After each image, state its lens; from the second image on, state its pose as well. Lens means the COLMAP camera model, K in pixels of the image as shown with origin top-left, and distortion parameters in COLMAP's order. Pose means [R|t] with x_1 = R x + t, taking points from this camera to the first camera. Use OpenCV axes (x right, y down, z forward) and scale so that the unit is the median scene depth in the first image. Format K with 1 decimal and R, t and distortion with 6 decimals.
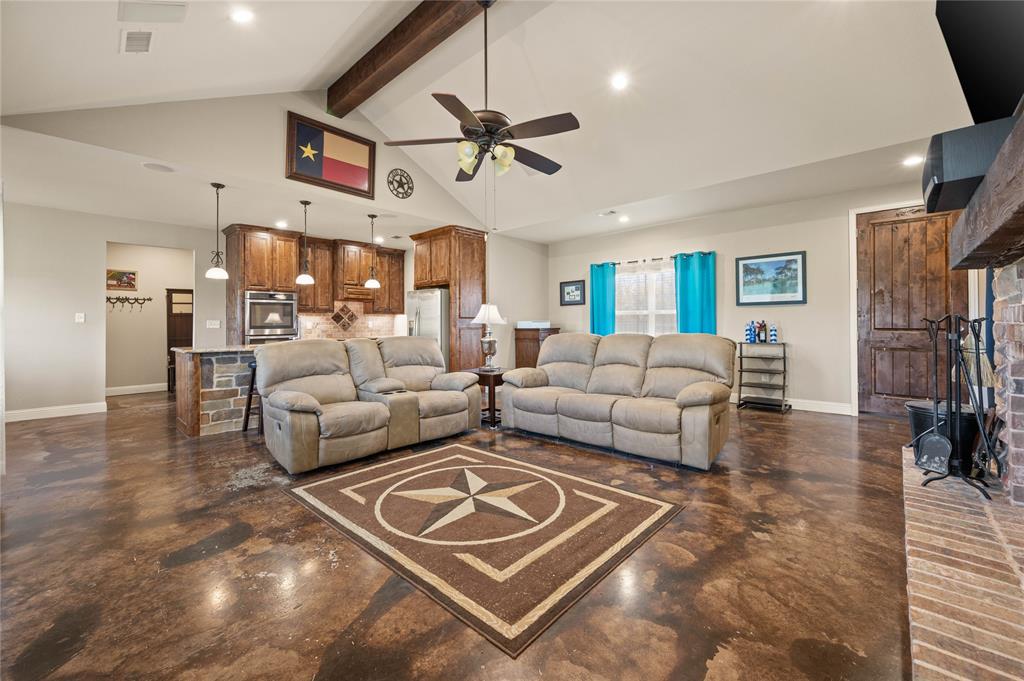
lens RADIAL K [[407.1, 0, 521.0], [0, 407.1, 323.7], [0, 0, 1]] dist [-0.000013, -0.000062]
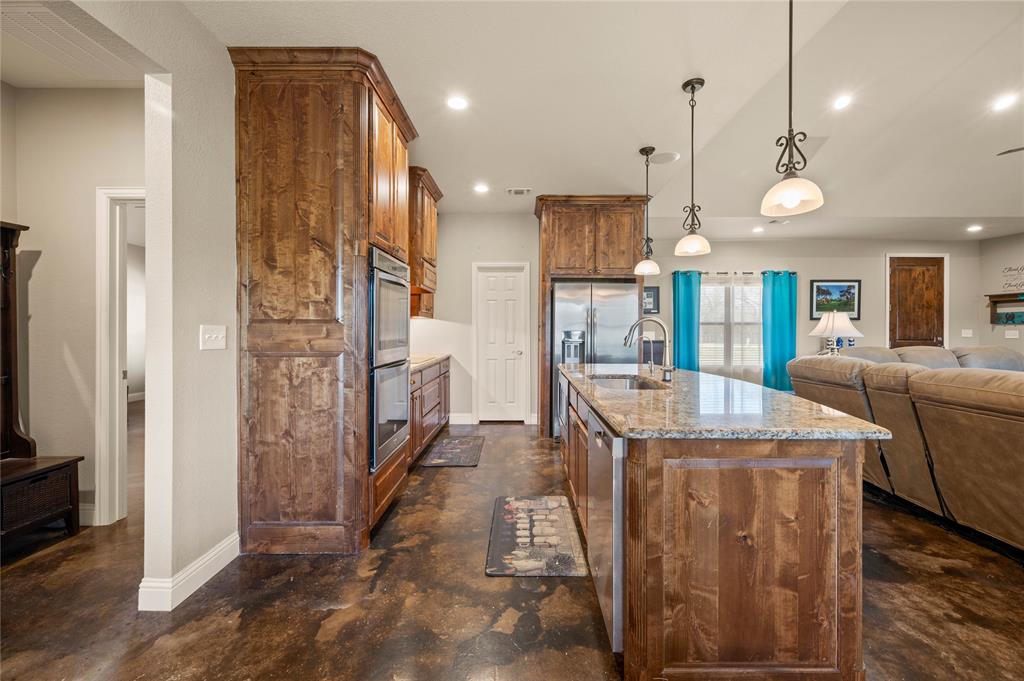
lens RADIAL K [[407.1, 0, 526.1], [0, 407.1, 333.8], [0, 0, 1]] dist [-0.000013, -0.000062]
pose [[0.744333, 0.002615, 0.667803, -1.099495], [-0.004727, 0.999988, 0.001353, -0.003748], [-0.667792, -0.004163, 0.744337, 0.854346]]
